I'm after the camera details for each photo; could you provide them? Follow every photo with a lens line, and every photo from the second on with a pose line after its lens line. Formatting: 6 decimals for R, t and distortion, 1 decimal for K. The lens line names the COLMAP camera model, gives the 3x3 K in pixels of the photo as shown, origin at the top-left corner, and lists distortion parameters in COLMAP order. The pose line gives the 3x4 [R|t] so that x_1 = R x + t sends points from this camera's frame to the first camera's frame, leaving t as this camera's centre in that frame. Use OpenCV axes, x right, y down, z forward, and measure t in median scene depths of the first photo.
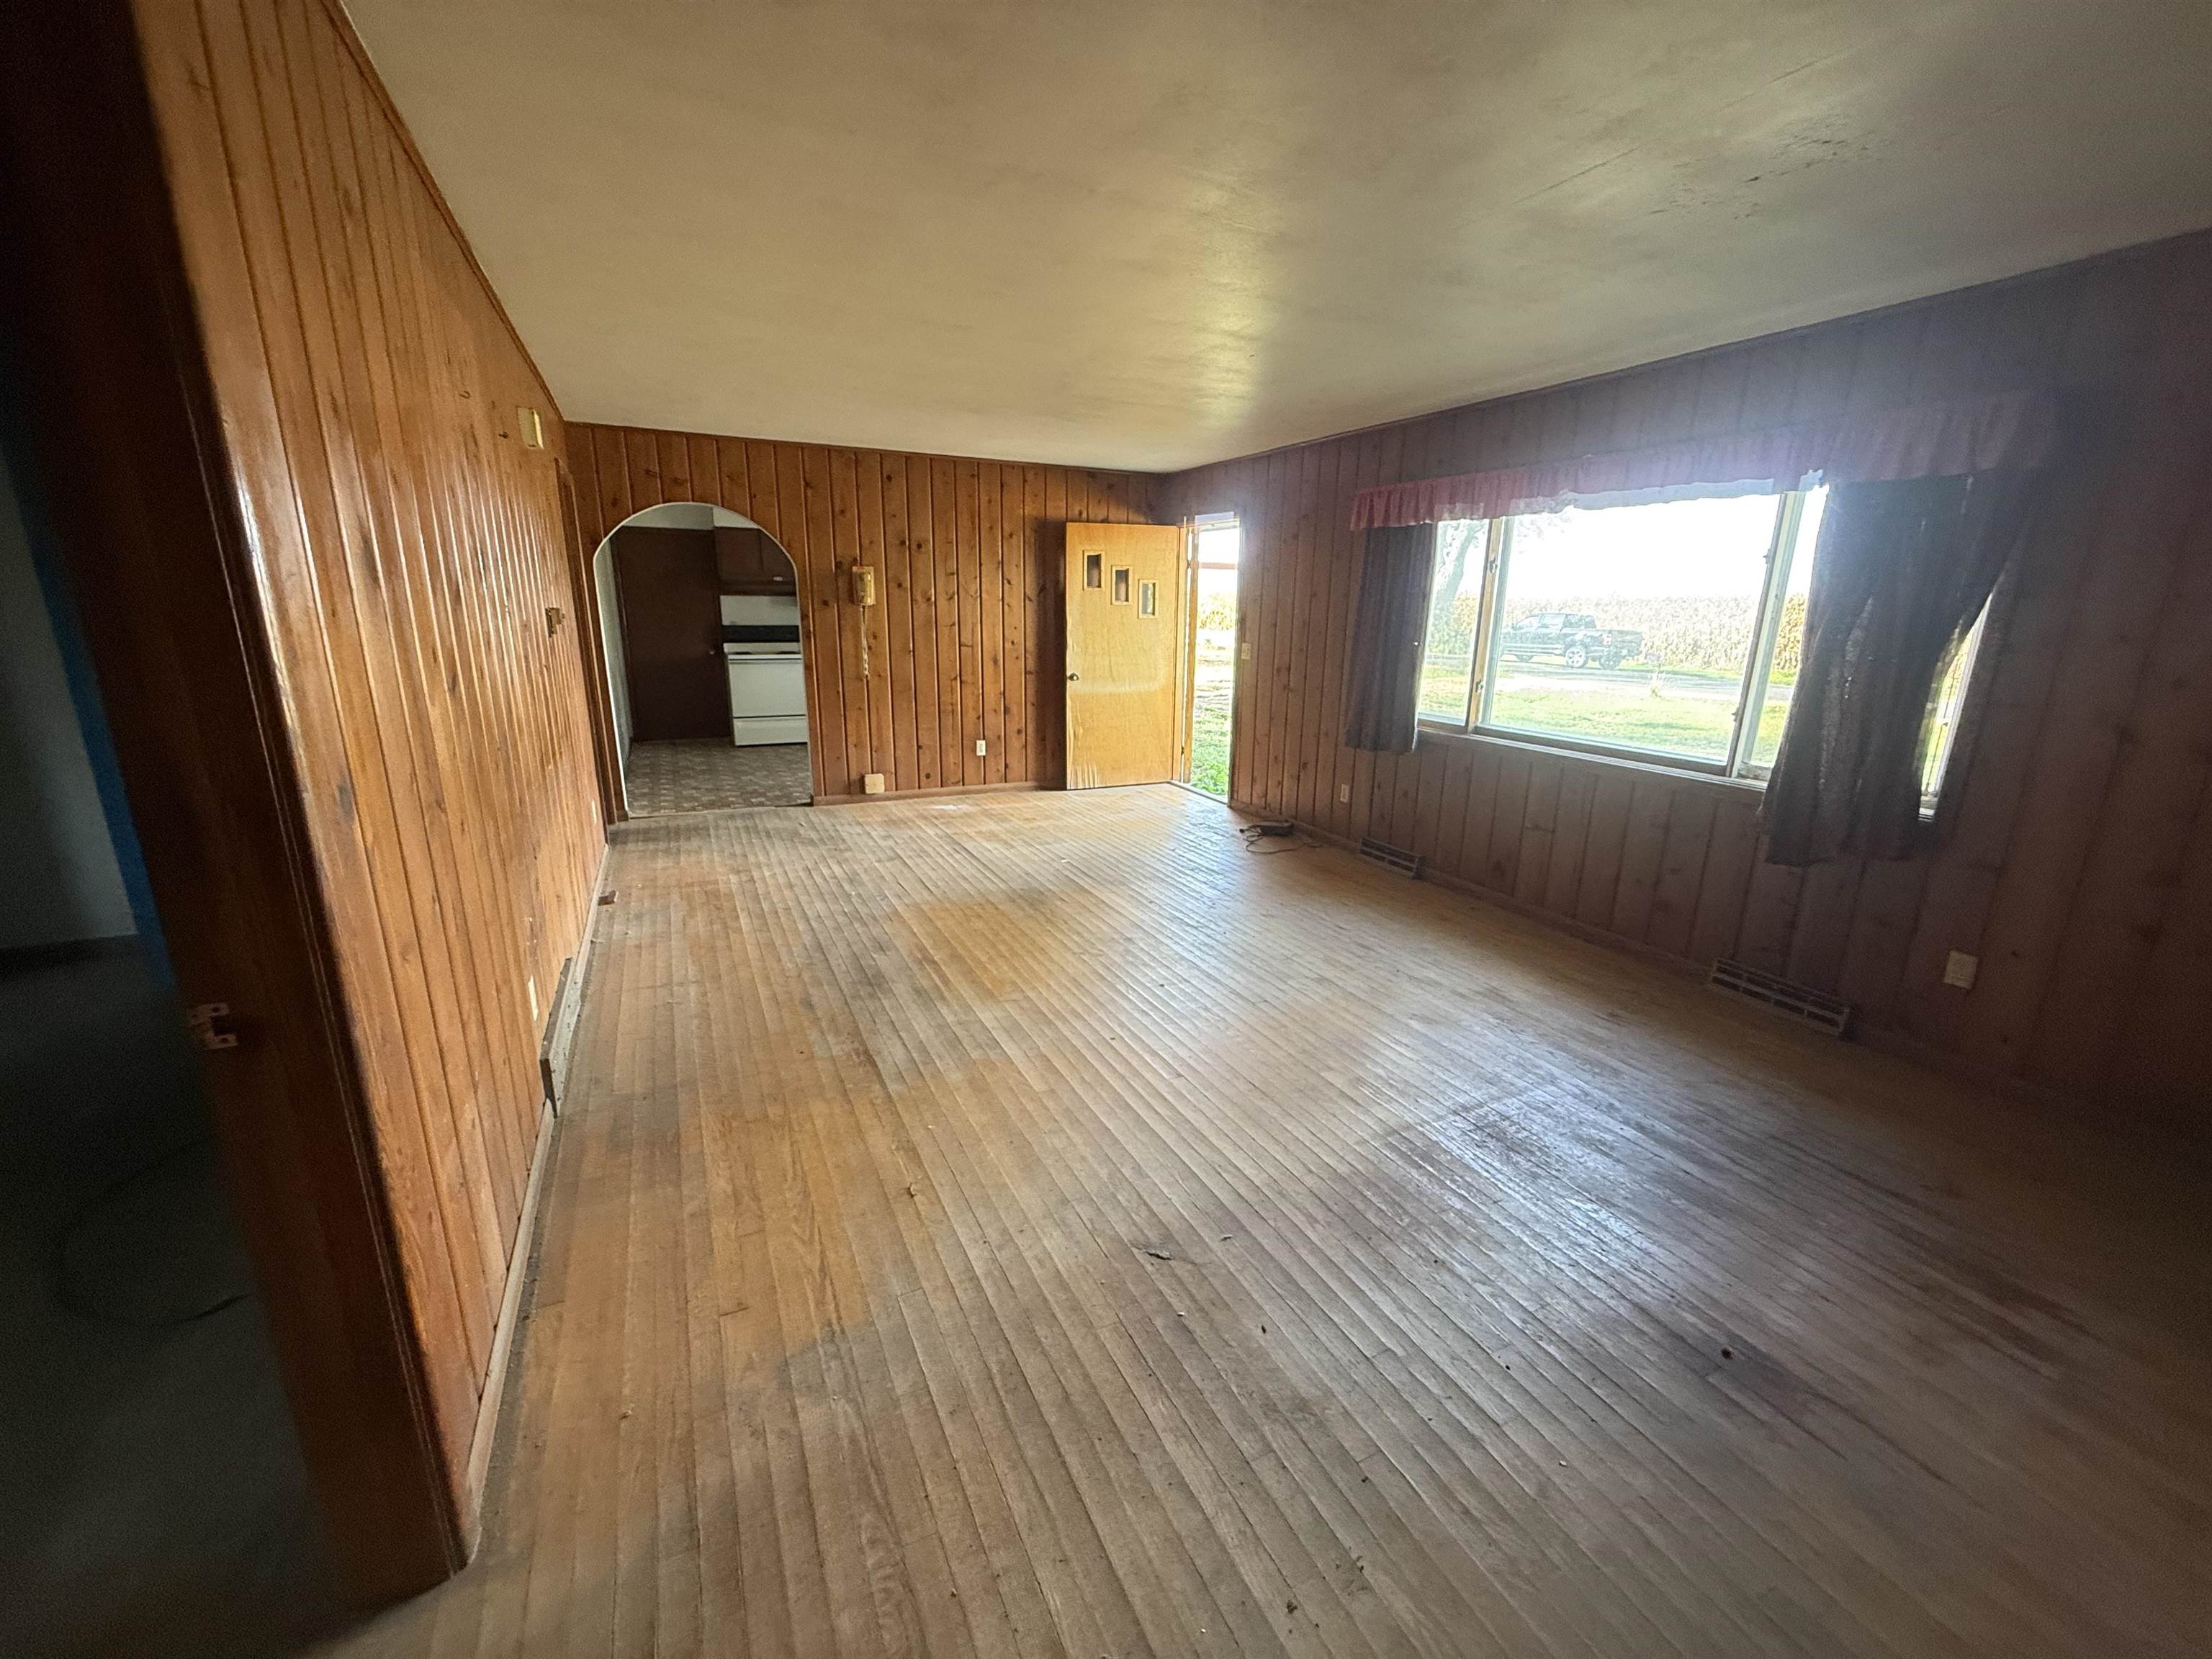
lens RADIAL K [[885.0, 0, 1098.7], [0, 885.0, 831.8], [0, 0, 1]] dist [0.000534, -0.000115]
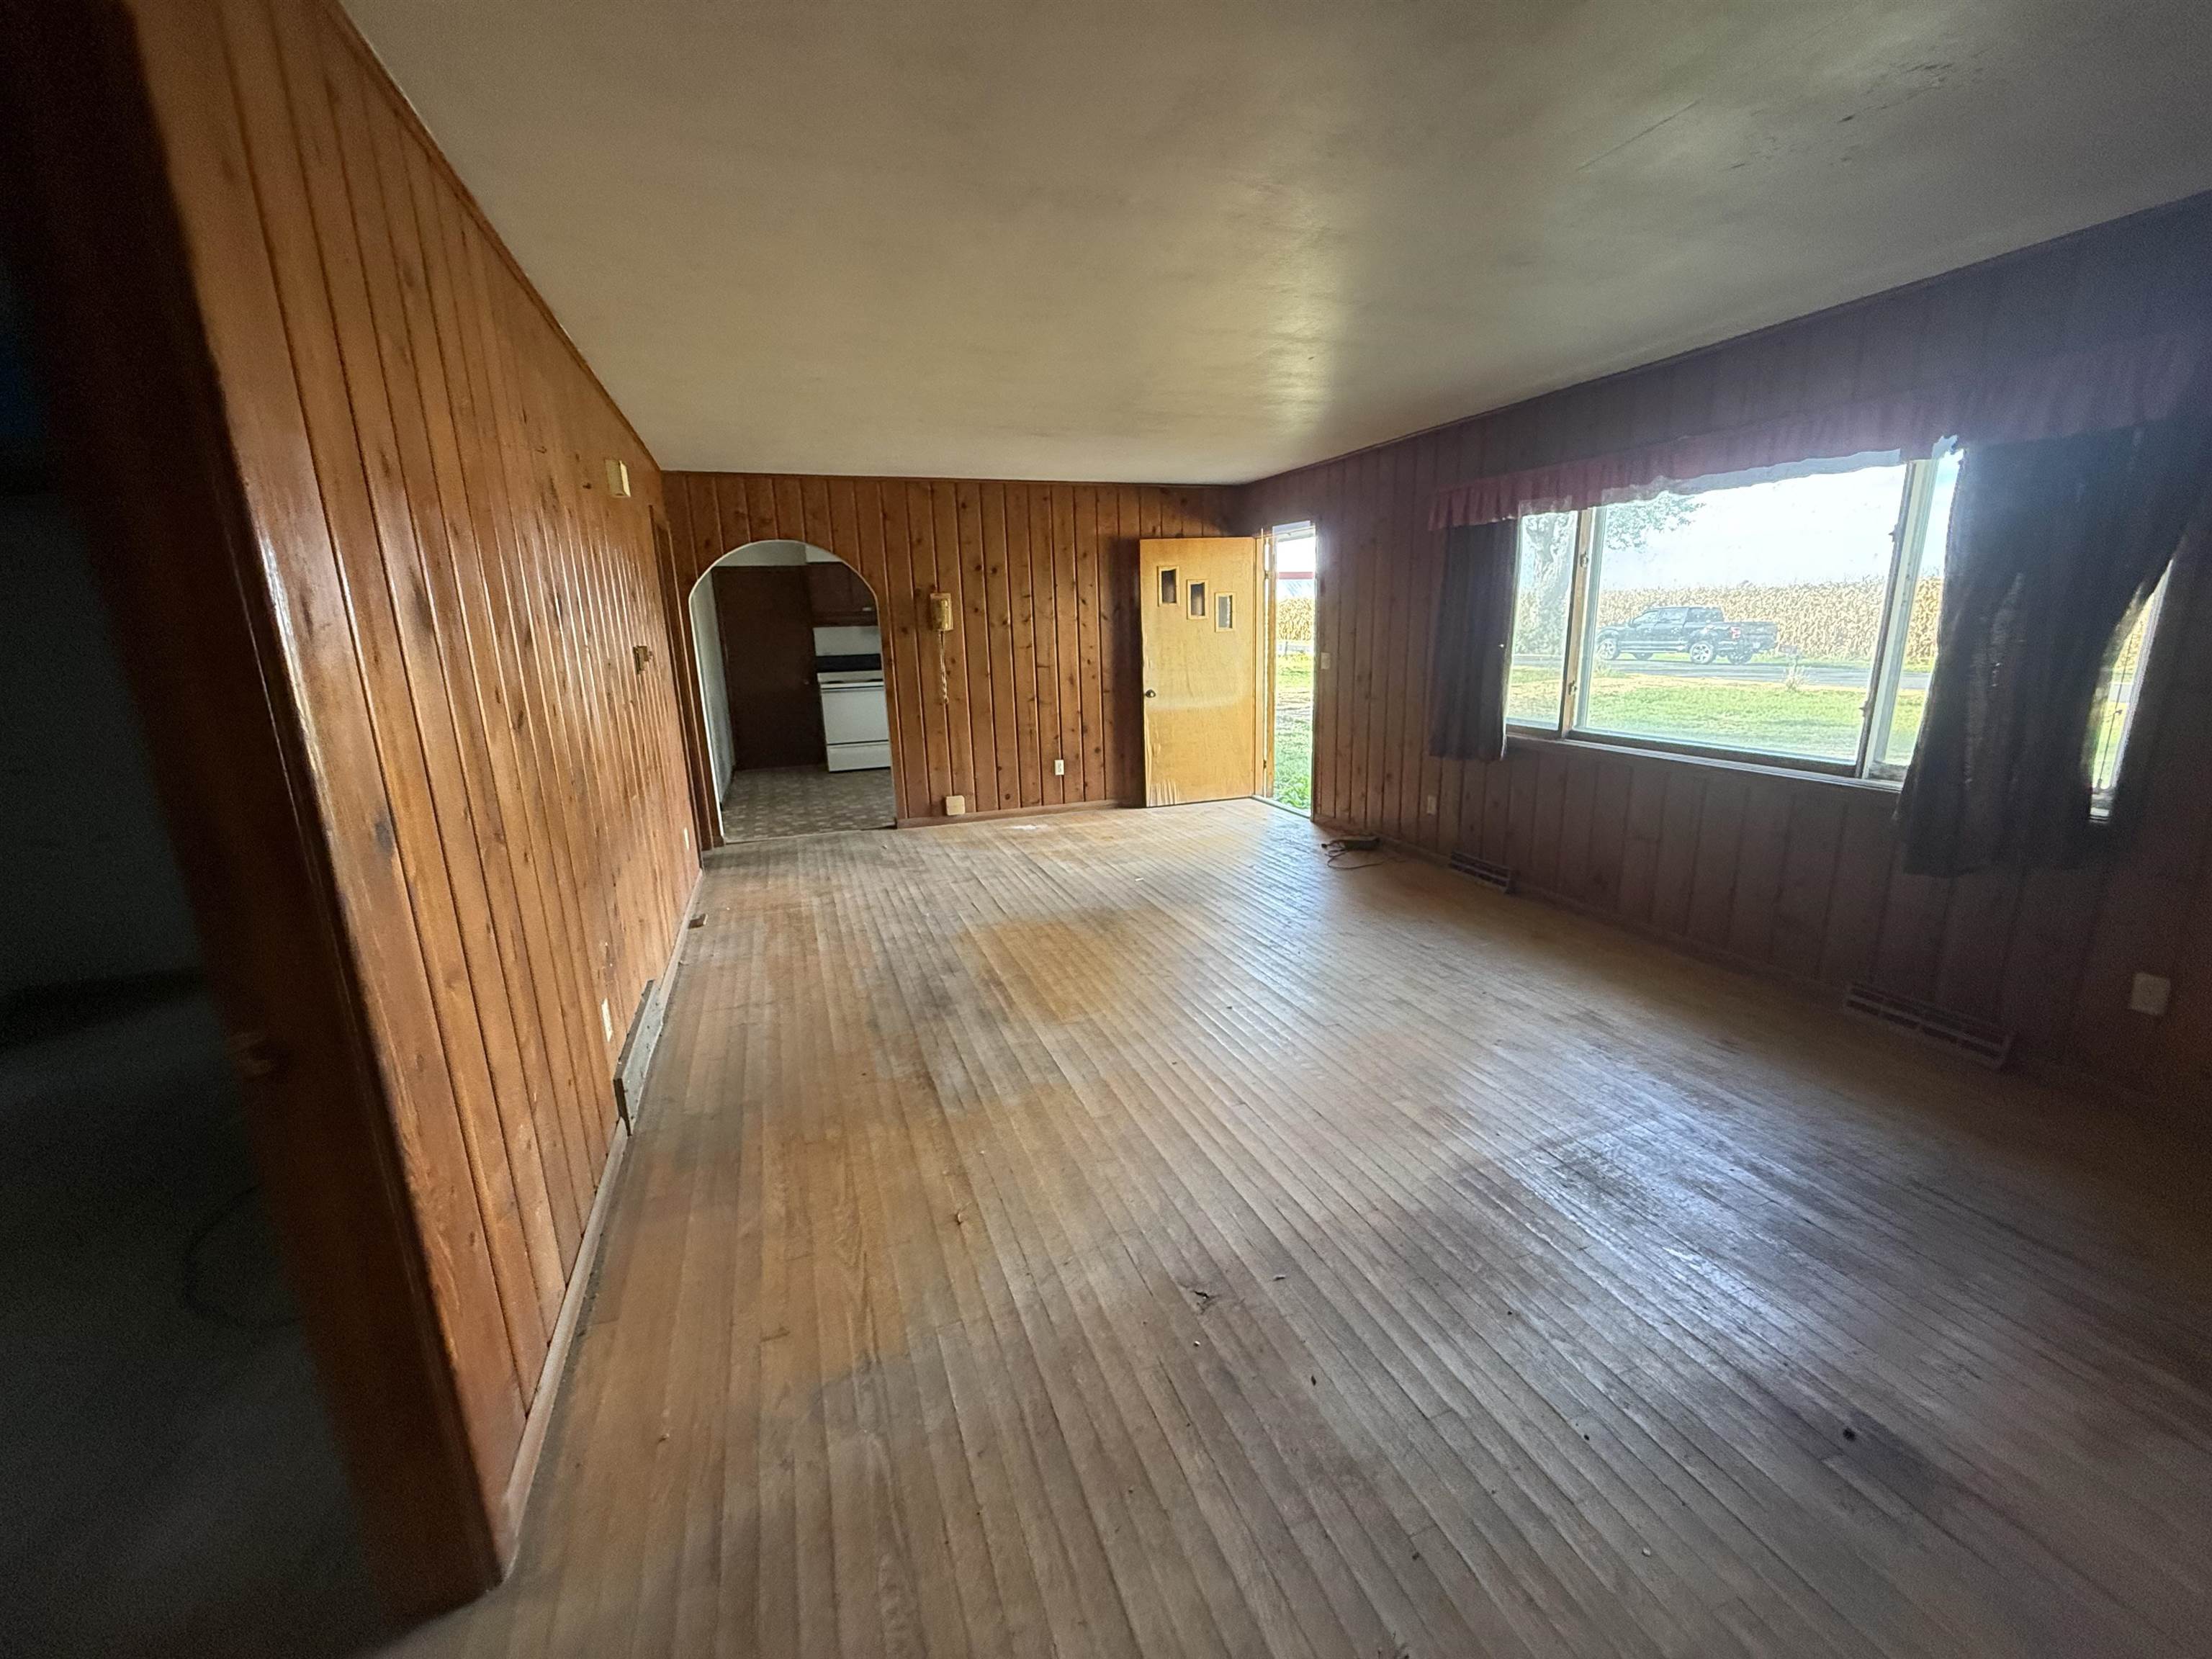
lens RADIAL K [[885.0, 0, 1099.4], [0, 885.0, 832.4], [0, 0, 1]] dist [0.000534, -0.000115]
pose [[0.993852, -0.018826, -0.109106, 0.047443], [0.016844, 0.999676, -0.019064, -0.002564], [0.109429, 0.017109, 0.993847, 0.021602]]
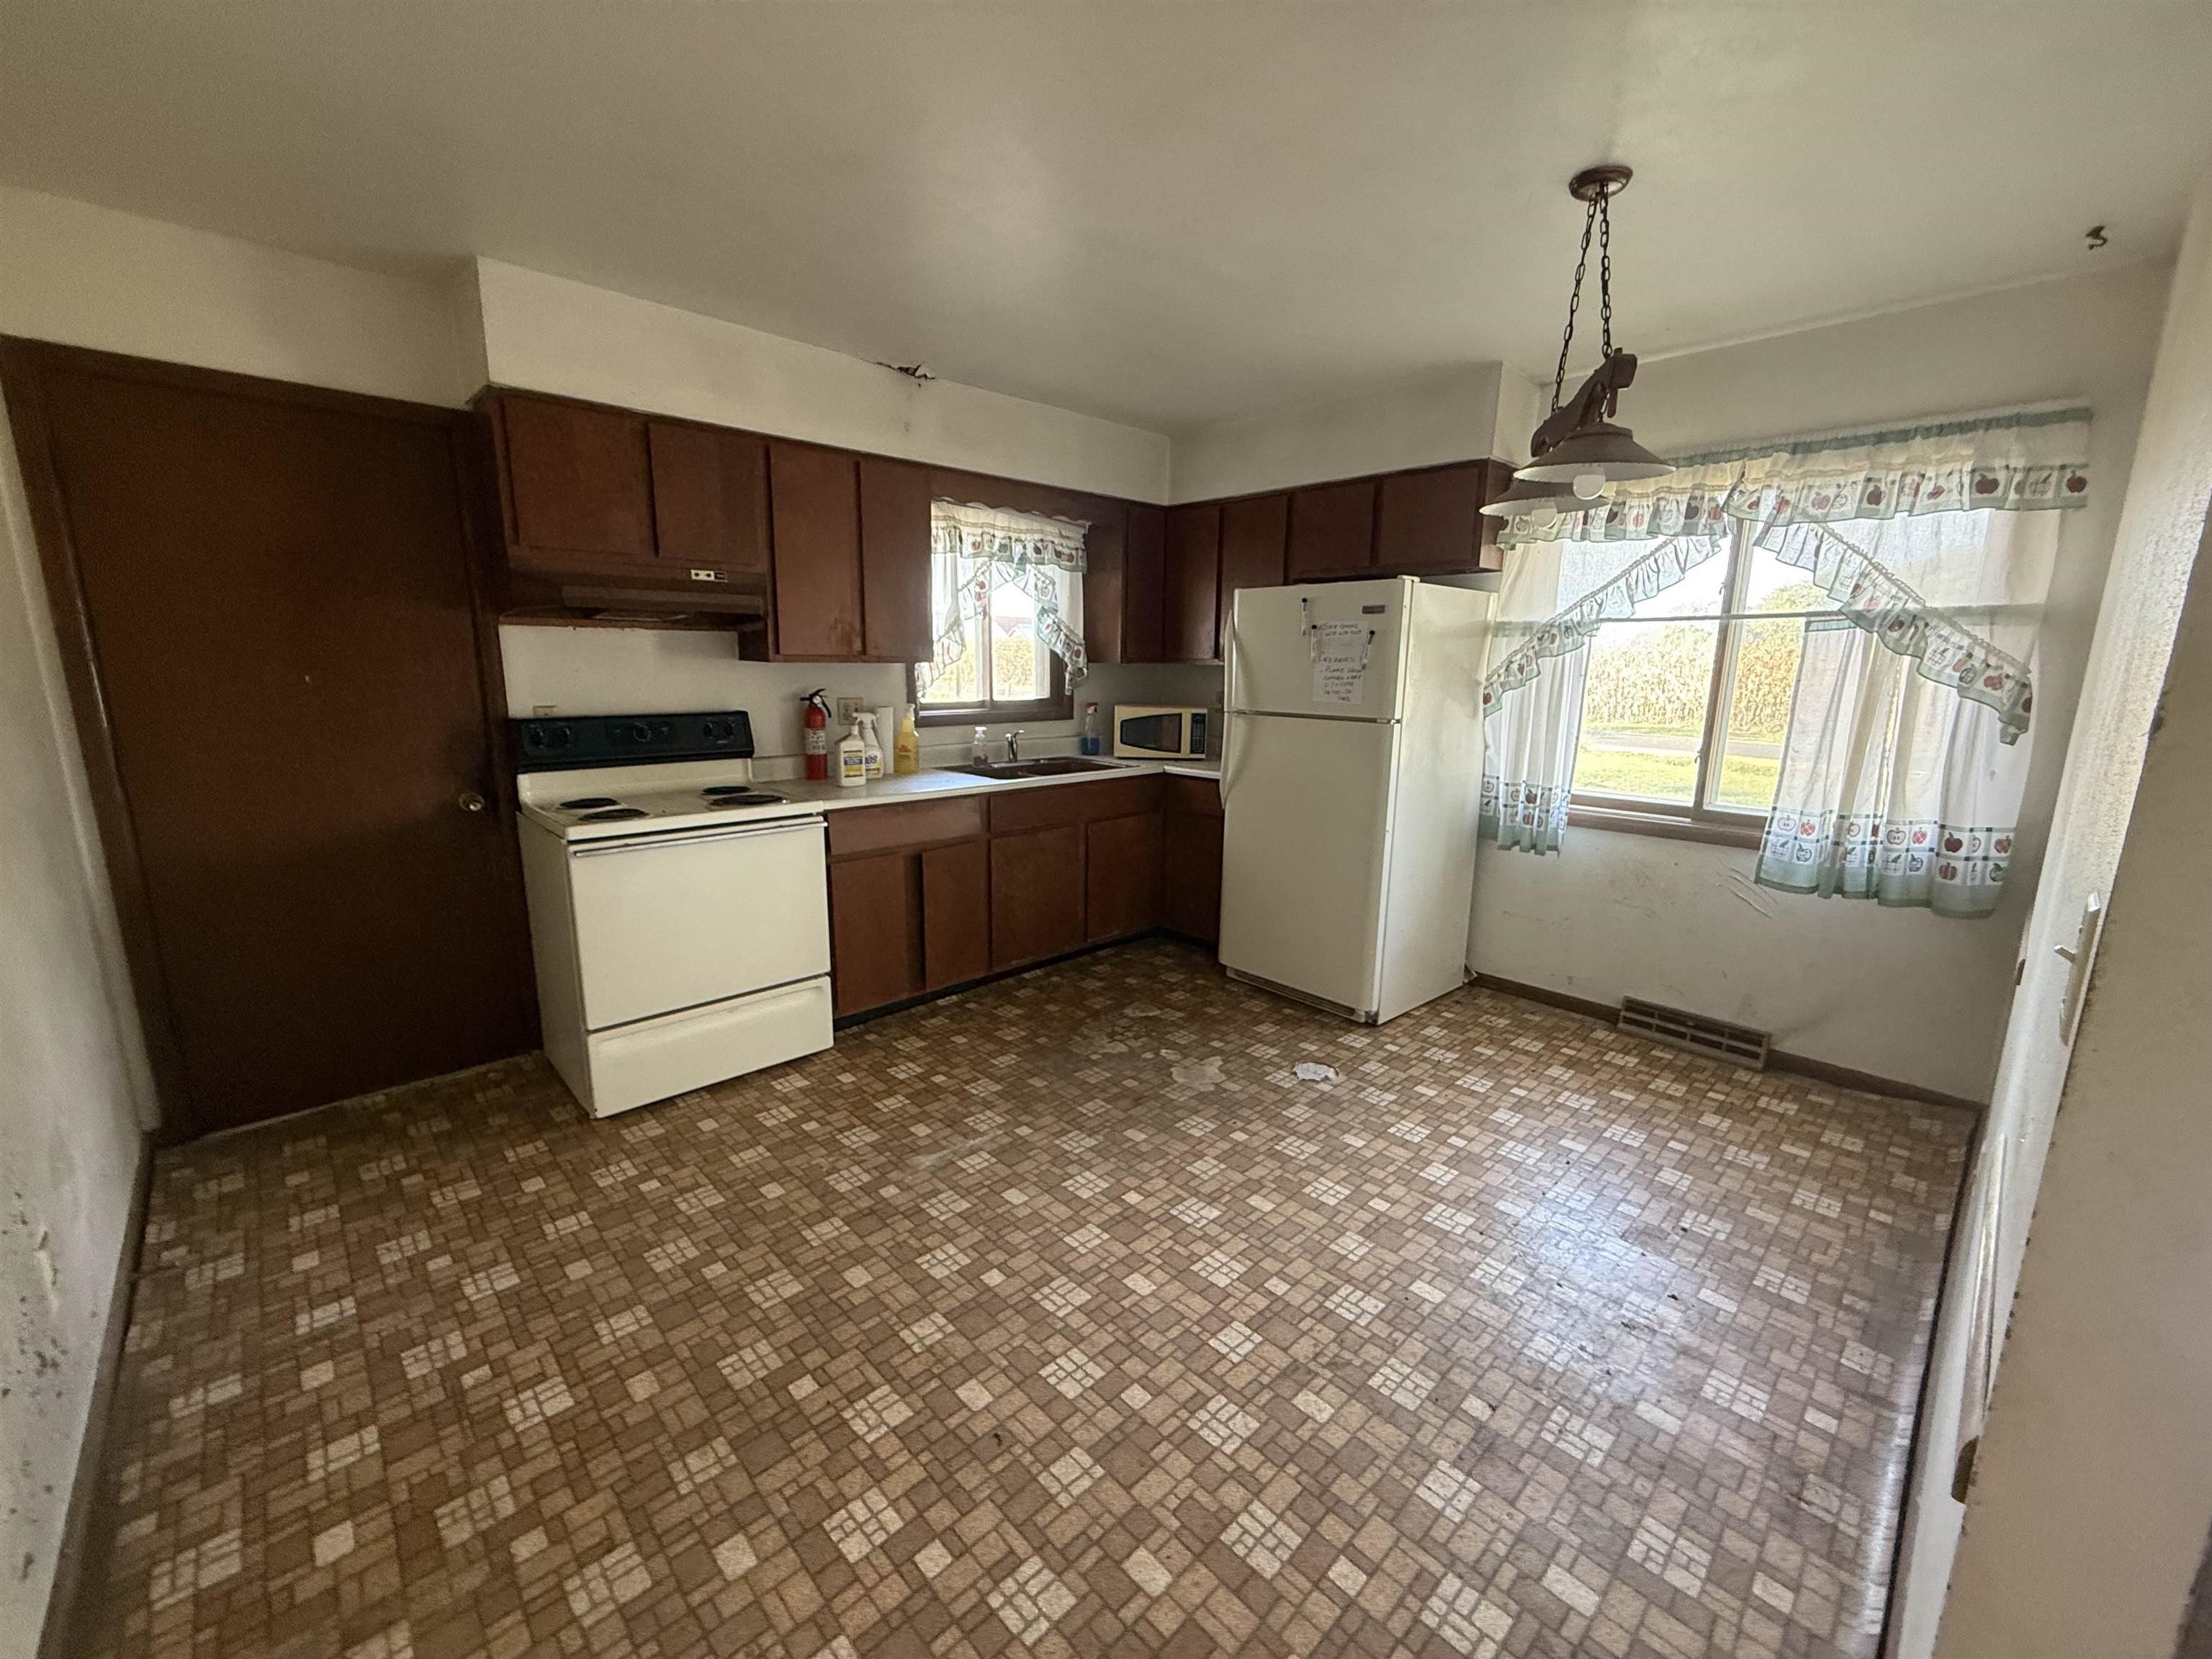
lens RADIAL K [[885.0, 0, 1092.3], [0, 885.0, 822.8], [0, 0, 1]] dist [0.000534, -0.000115]
pose [[0.953281, -0.068341, 0.294252, -1.026486], [0.079735, 0.996453, -0.026885, -0.544047], [-0.291371, 0.049092, 0.955350, 2.033239]]
